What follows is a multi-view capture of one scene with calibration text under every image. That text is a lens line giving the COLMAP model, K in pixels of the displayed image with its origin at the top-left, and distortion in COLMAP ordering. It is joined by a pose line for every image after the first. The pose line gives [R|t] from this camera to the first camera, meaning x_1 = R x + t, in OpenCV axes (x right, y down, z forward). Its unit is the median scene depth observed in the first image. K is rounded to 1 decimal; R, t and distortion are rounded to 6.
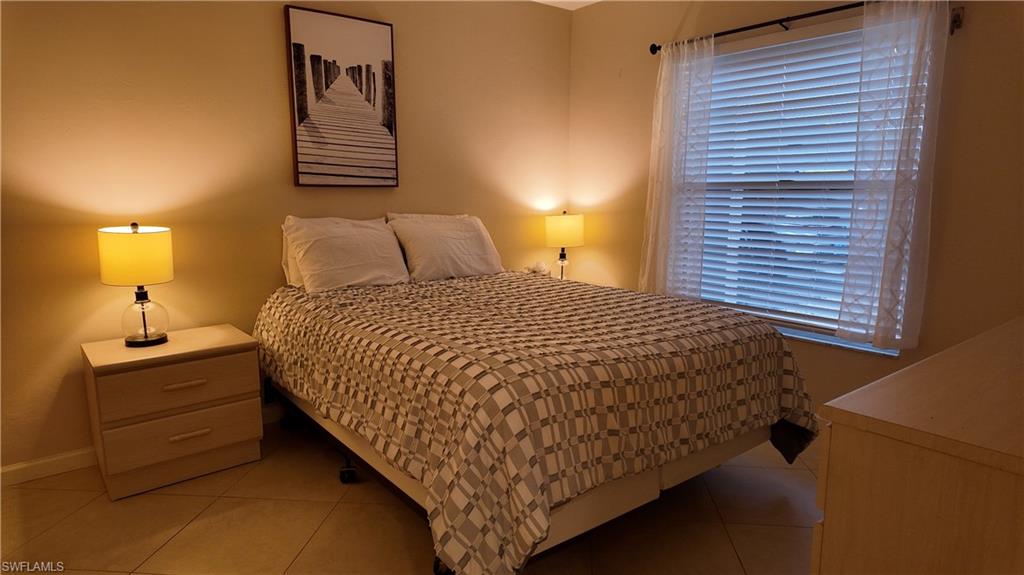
lens RADIAL K [[593.8, 0, 517.4], [0, 593.8, 286.0], [0, 0, 1]] dist [0.105455, -0.128969]
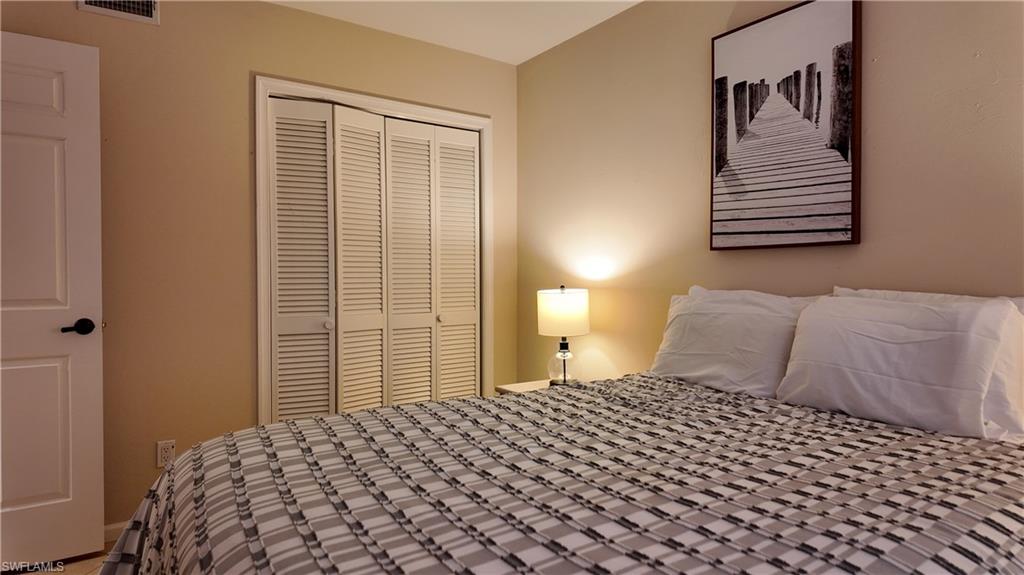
lens RADIAL K [[593.8, 0, 517.4], [0, 593.8, 286.0], [0, 0, 1]] dist [0.105455, -0.128969]
pose [[-0.070870, 0.010803, -0.997427, 0.452515], [-0.170398, 0.985112, 0.022777, -0.090532], [0.982823, 0.171574, -0.067974, 0.792867]]
